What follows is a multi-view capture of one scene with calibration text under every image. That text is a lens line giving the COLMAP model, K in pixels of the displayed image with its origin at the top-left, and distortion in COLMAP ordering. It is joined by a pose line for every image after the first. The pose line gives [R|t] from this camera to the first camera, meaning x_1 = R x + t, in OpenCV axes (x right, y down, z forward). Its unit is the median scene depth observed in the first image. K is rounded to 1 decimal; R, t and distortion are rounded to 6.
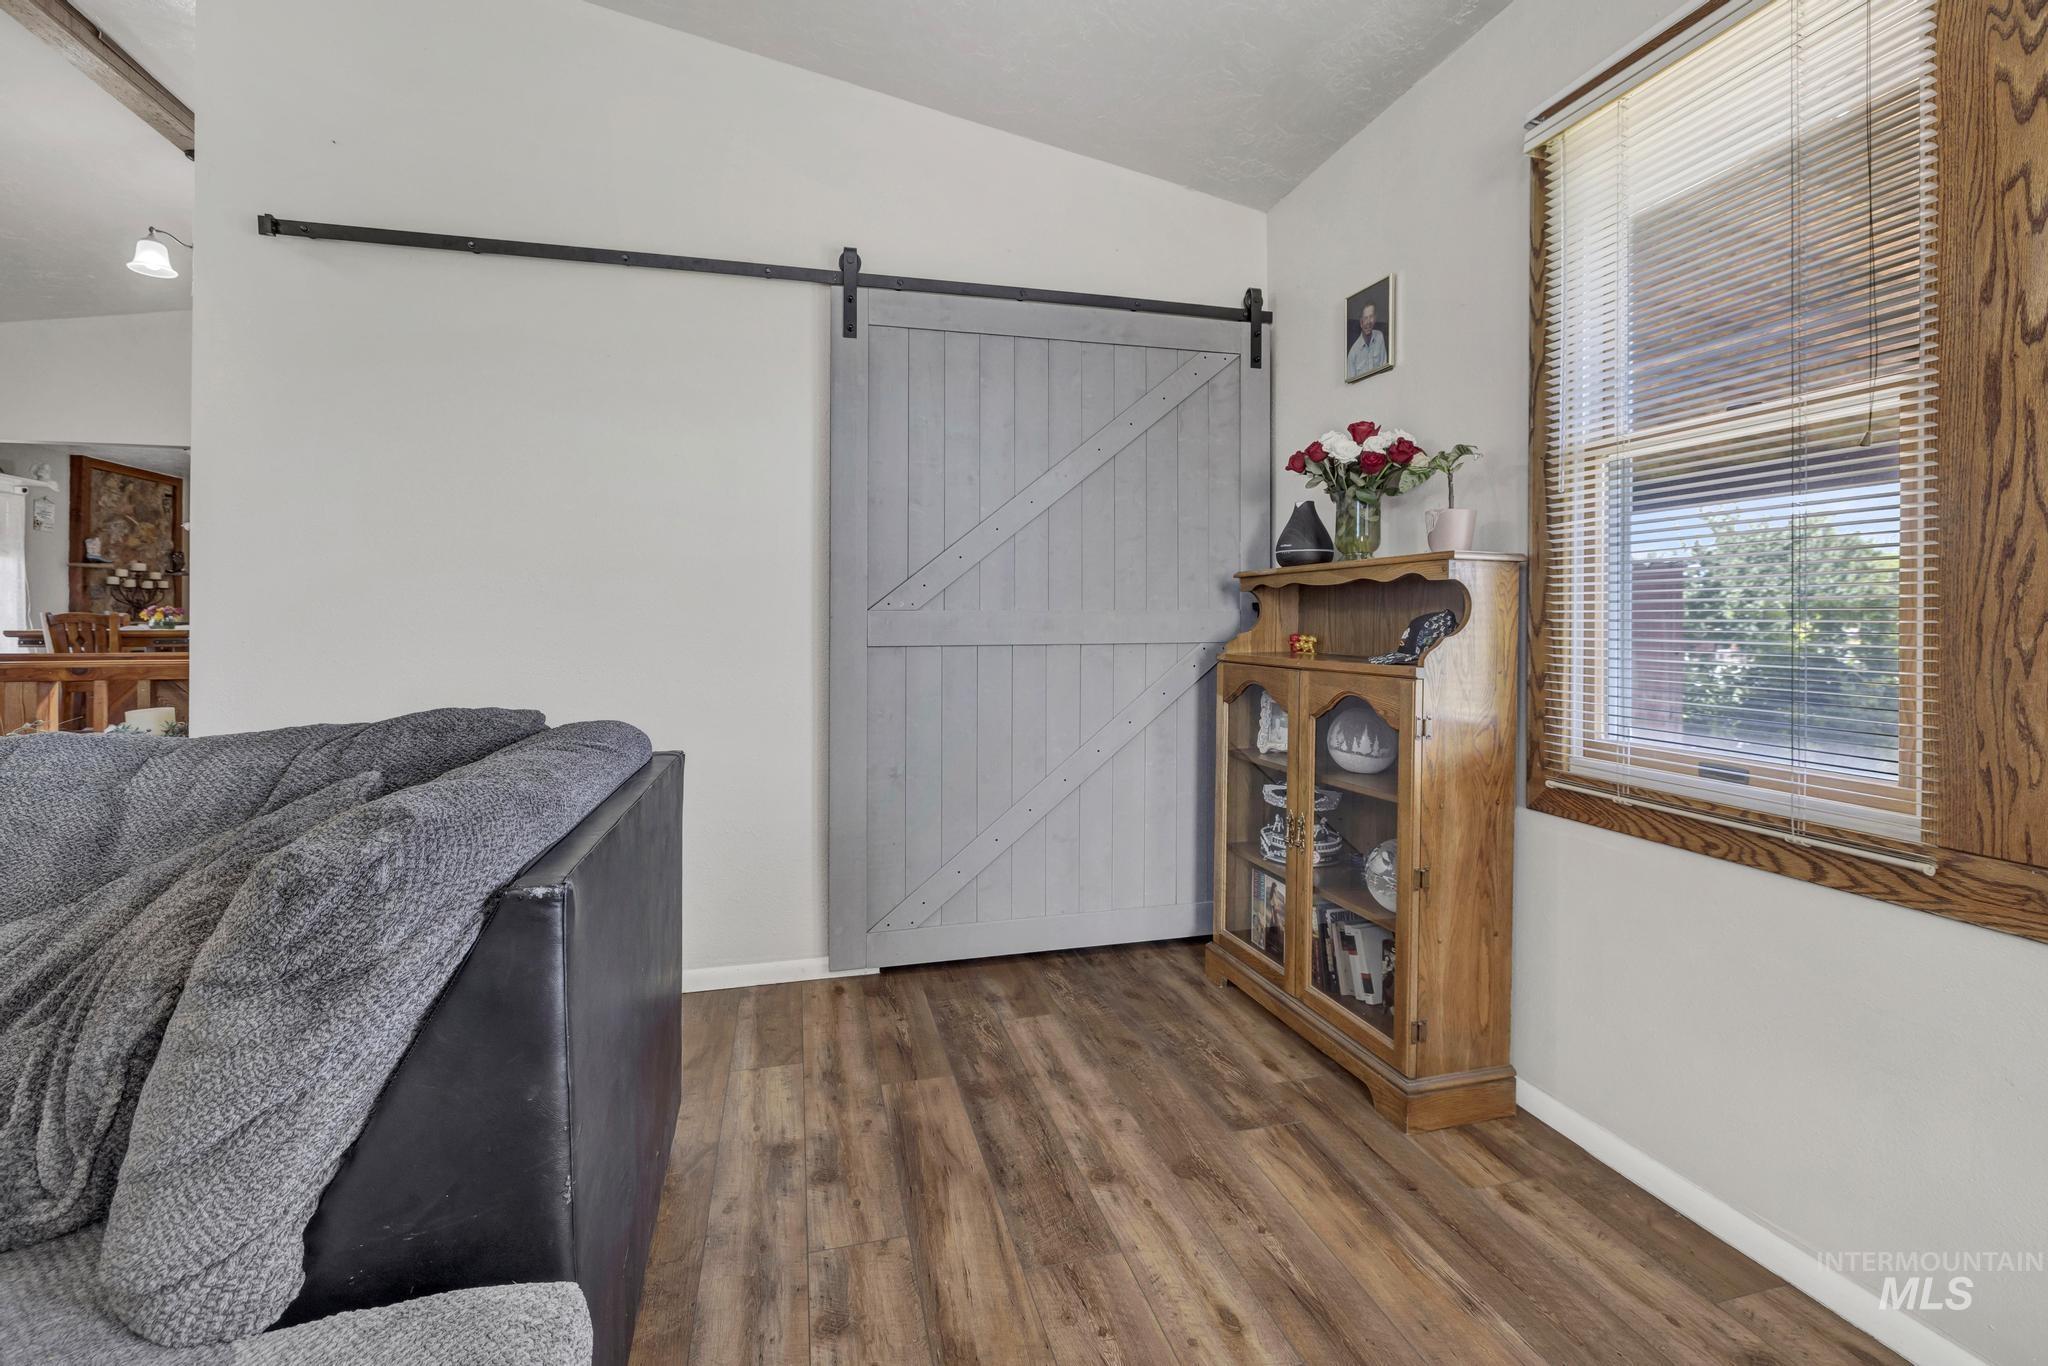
lens RADIAL K [[919.9, 0, 1023.3], [0, 919.9, 634.3], [0, 0, 1]] dist [0.001352, 0.000149]
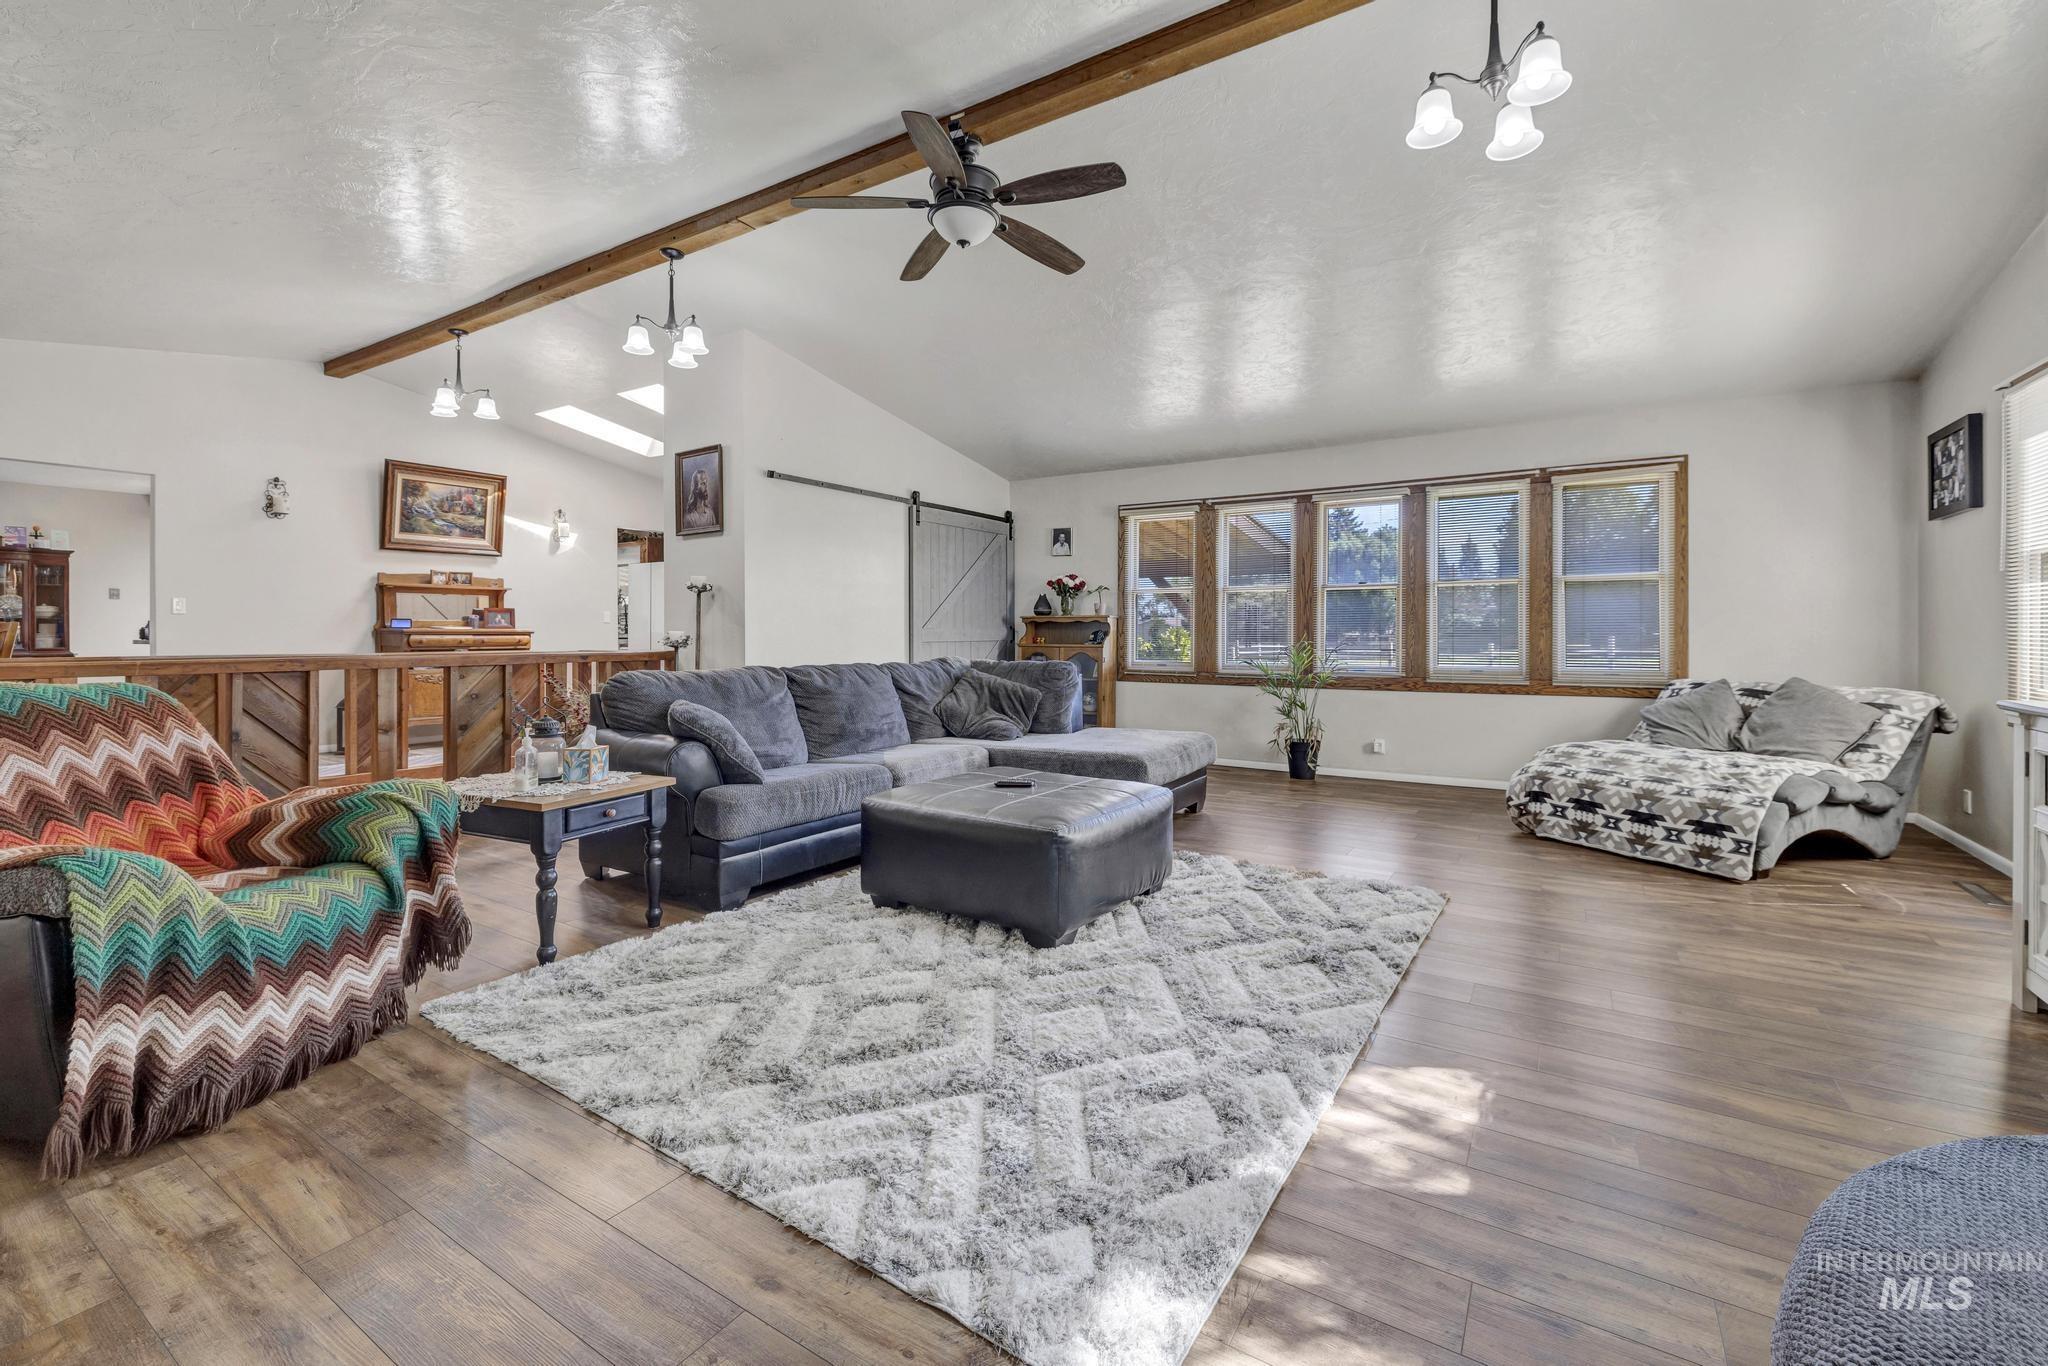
lens RADIAL K [[864.8, 0, 1022.0], [0, 864.8, 644.7], [0, 0, 1]] dist [0.000422, 0.000038]
pose [[0.728427, -0.007956, 0.685077, -1.842290], [-0.000915, 0.999920, 0.012585, -0.008608], [-0.685122, -0.009794, 0.728362, -1.135714]]
